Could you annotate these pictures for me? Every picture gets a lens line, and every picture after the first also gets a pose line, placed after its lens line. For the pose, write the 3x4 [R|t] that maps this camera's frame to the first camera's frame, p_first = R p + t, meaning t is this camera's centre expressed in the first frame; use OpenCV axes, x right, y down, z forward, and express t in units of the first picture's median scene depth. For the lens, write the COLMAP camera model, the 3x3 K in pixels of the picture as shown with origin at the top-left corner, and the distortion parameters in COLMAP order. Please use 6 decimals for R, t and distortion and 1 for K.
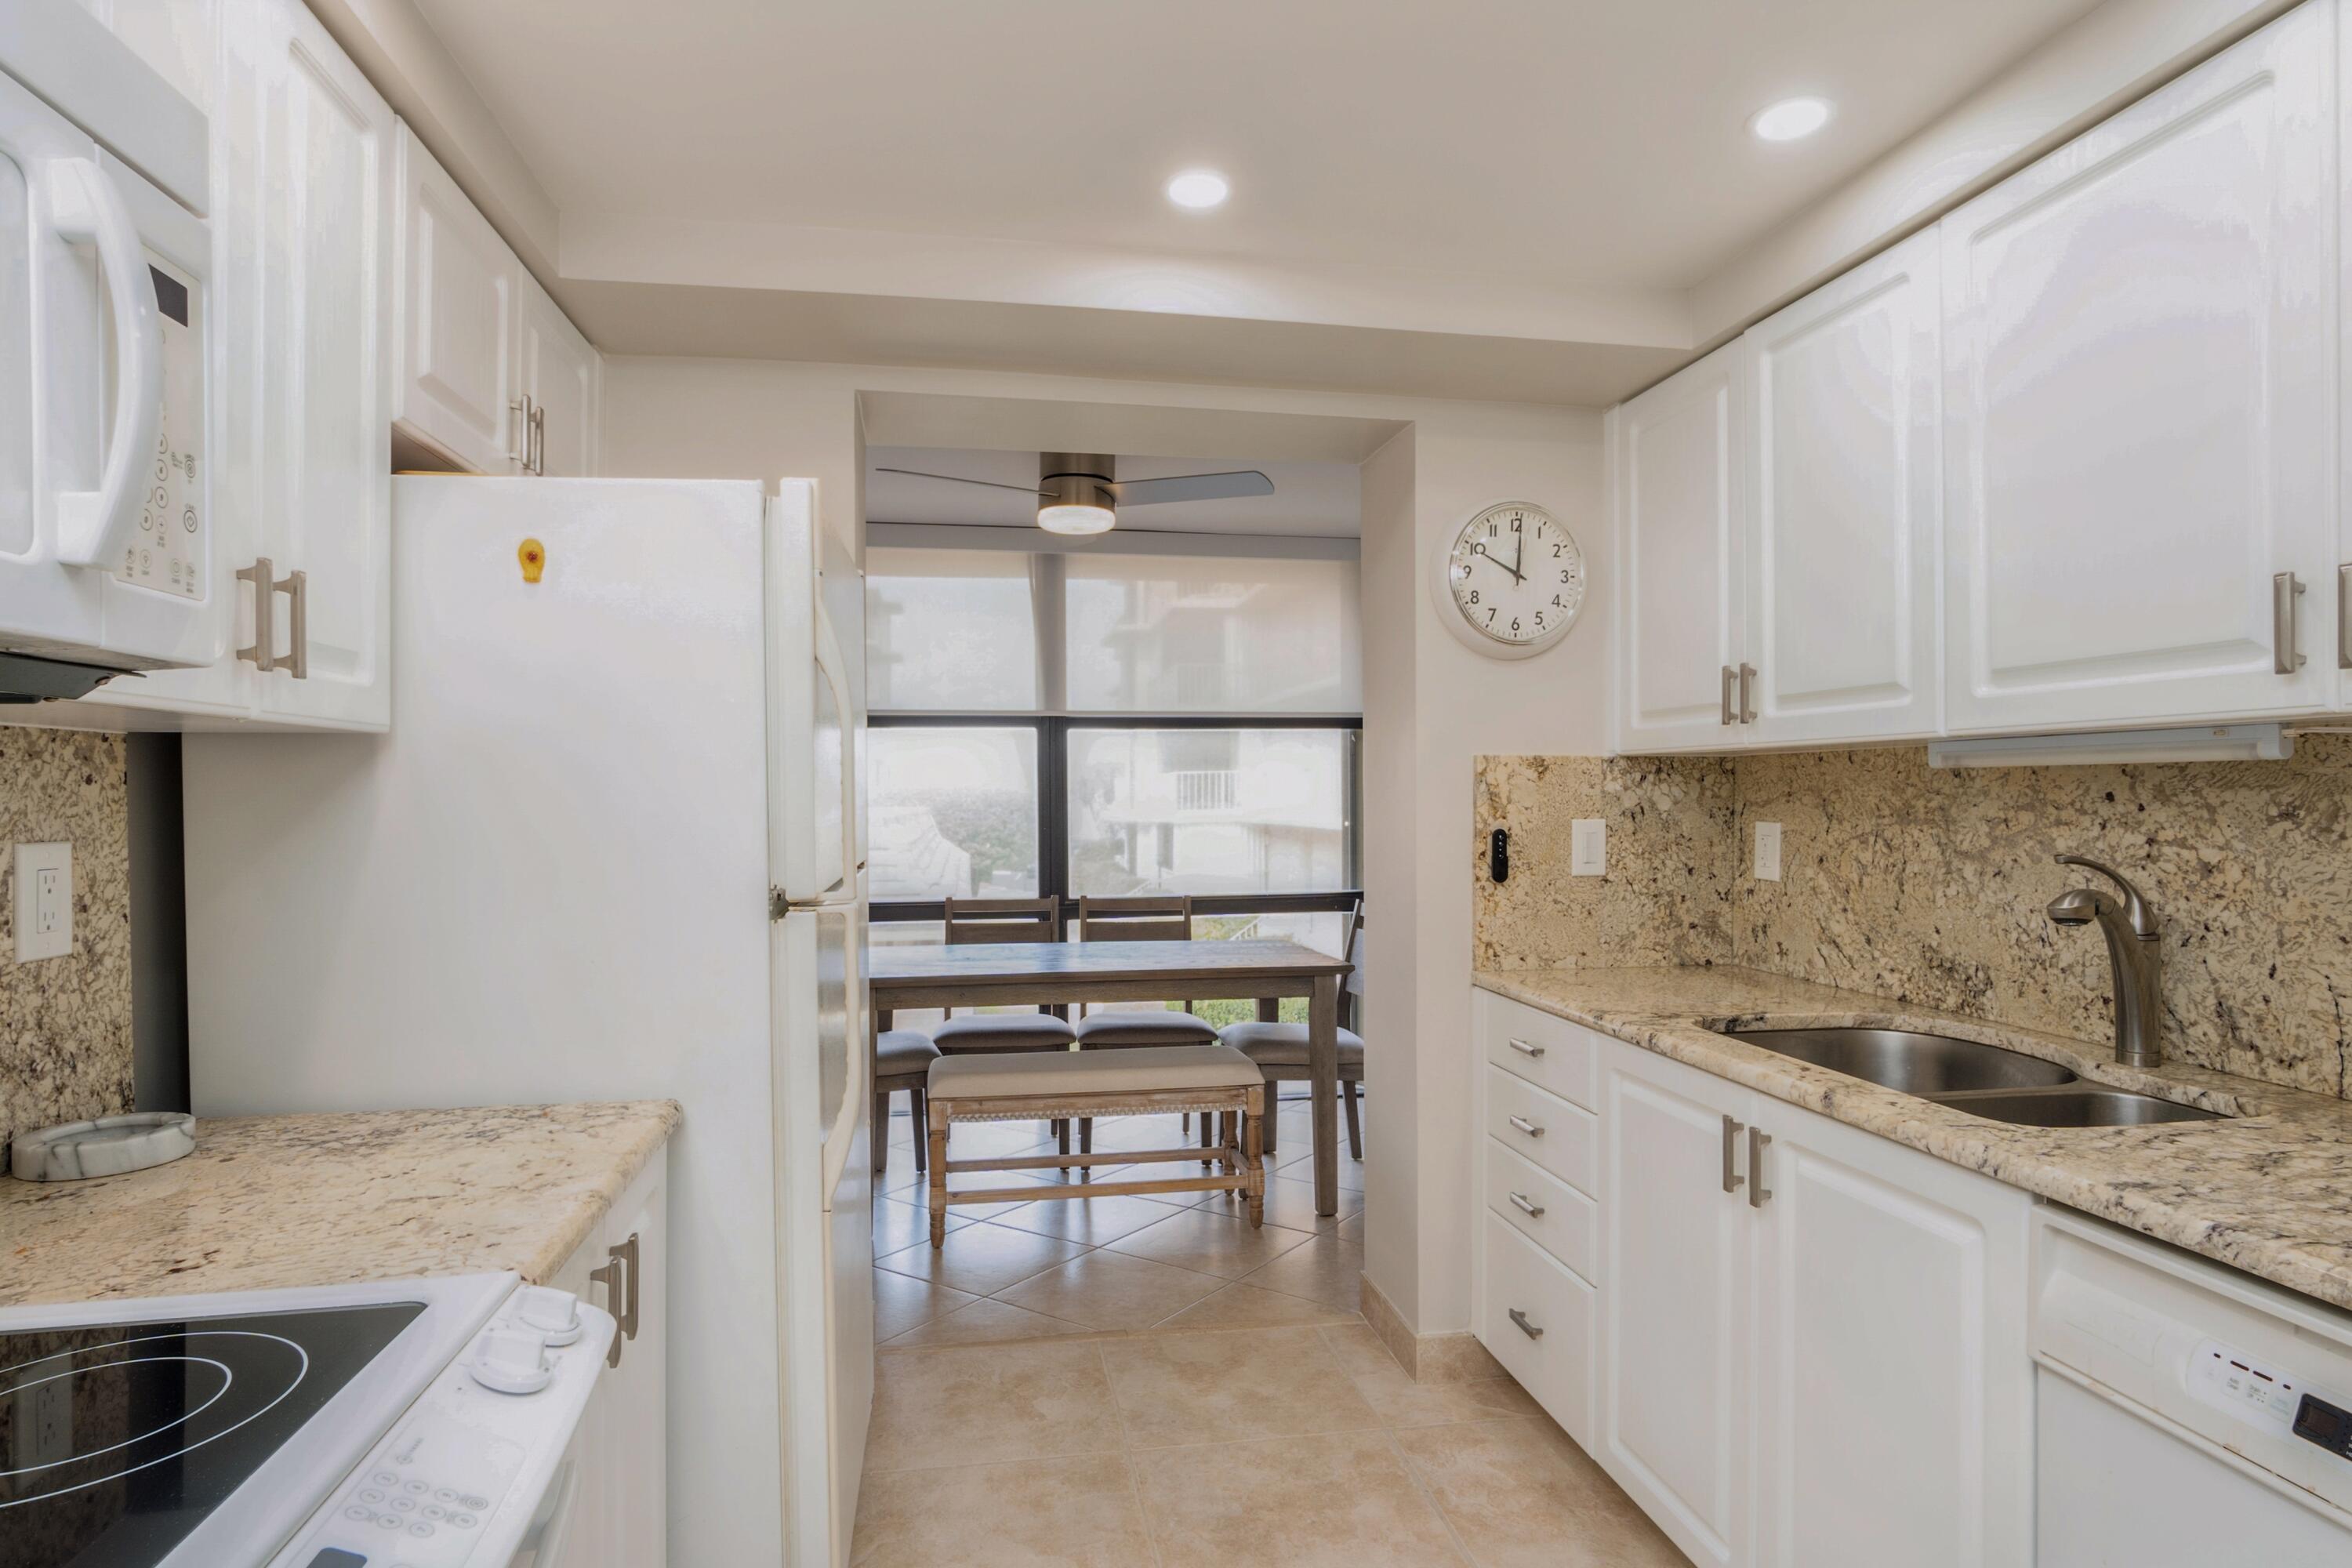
lens RADIAL K [[1279.8, 0, 1175.4], [0, 1279.8, 788.2], [0, 0, 1]] dist [-0.014054, 0.003388]
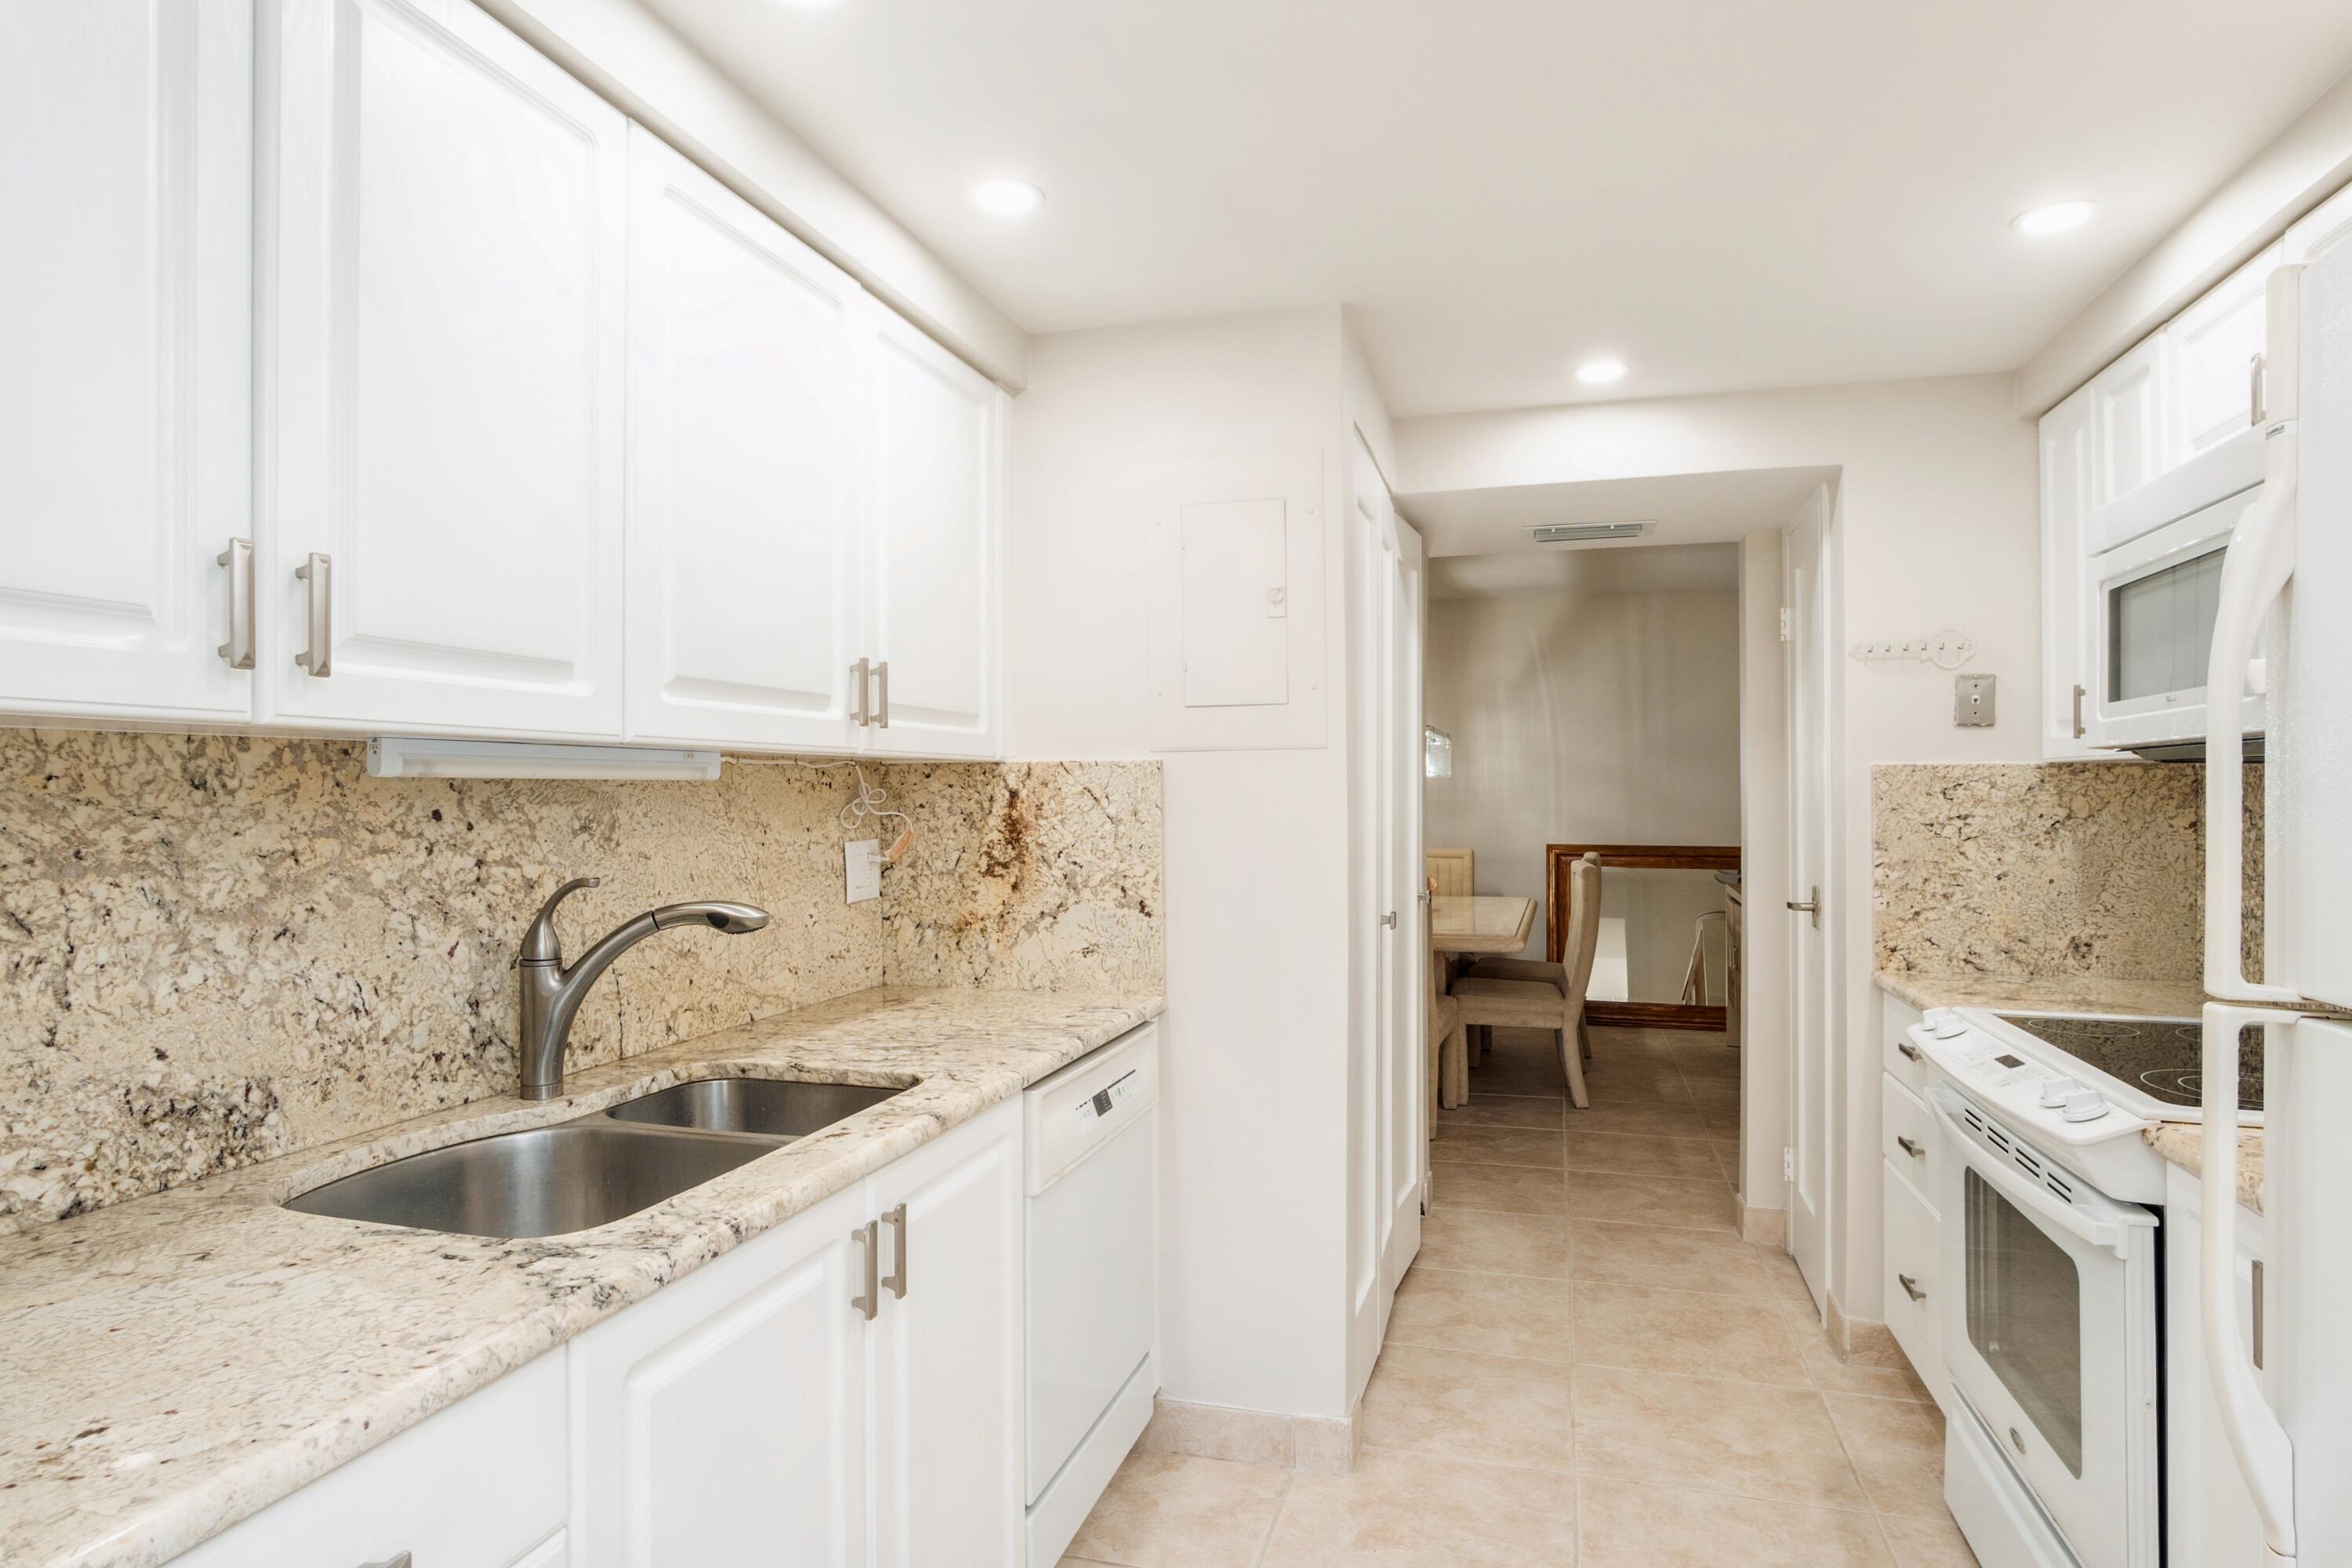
lens RADIAL K [[1279.8, 0, 1173.2], [0, 1279.8, 788.1], [0, 0, 1]] dist [-0.014054, 0.003388]
pose [[-0.896306, 0.006230, 0.443393, -0.077623], [0.003363, 0.999968, -0.007253, -0.003430], [-0.443424, -0.005010, -0.896298, 1.492777]]
